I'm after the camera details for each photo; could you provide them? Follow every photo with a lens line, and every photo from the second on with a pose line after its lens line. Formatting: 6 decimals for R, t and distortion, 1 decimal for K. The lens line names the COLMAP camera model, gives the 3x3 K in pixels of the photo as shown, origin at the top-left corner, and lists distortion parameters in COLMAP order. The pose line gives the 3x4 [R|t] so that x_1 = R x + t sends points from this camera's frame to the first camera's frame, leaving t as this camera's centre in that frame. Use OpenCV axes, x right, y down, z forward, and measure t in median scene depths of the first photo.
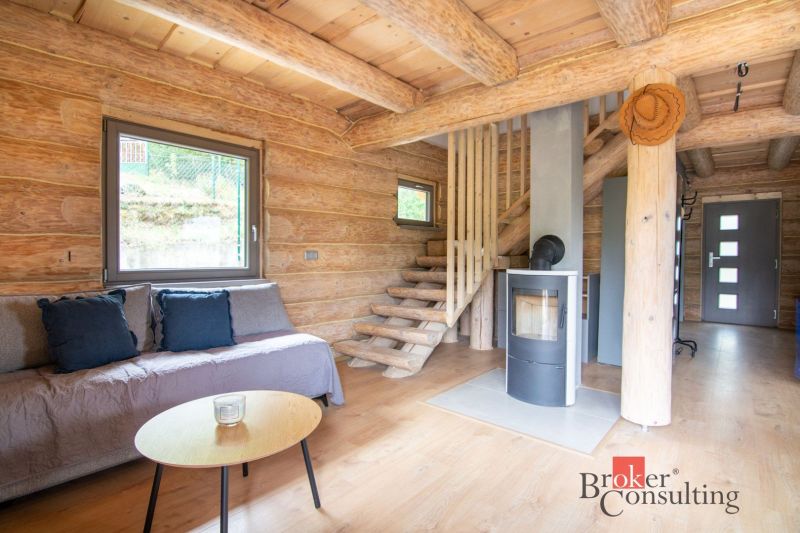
lens RADIAL K [[402.8, 0, 400.0], [0, 402.8, 266.5], [0, 0, 1]] dist [-0.001433, -0.000451]
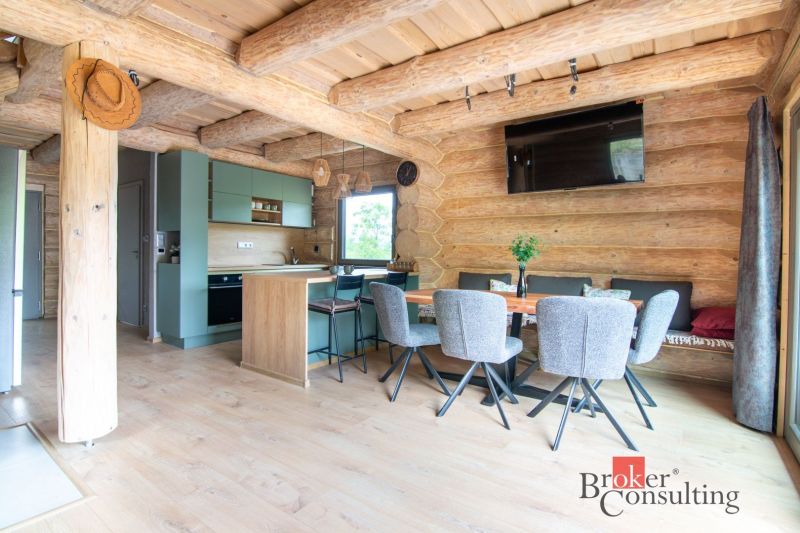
lens RADIAL K [[405.6, 0, 398.4], [0, 405.6, 256.2], [0, 0, 1]] dist [-0.002655, -0.000312]
pose [[-0.064651, -0.017361, 0.997757, -0.339227], [0.020630, 0.999612, 0.018730, -0.012606], [-0.997695, 0.021794, -0.064268, 0.396917]]
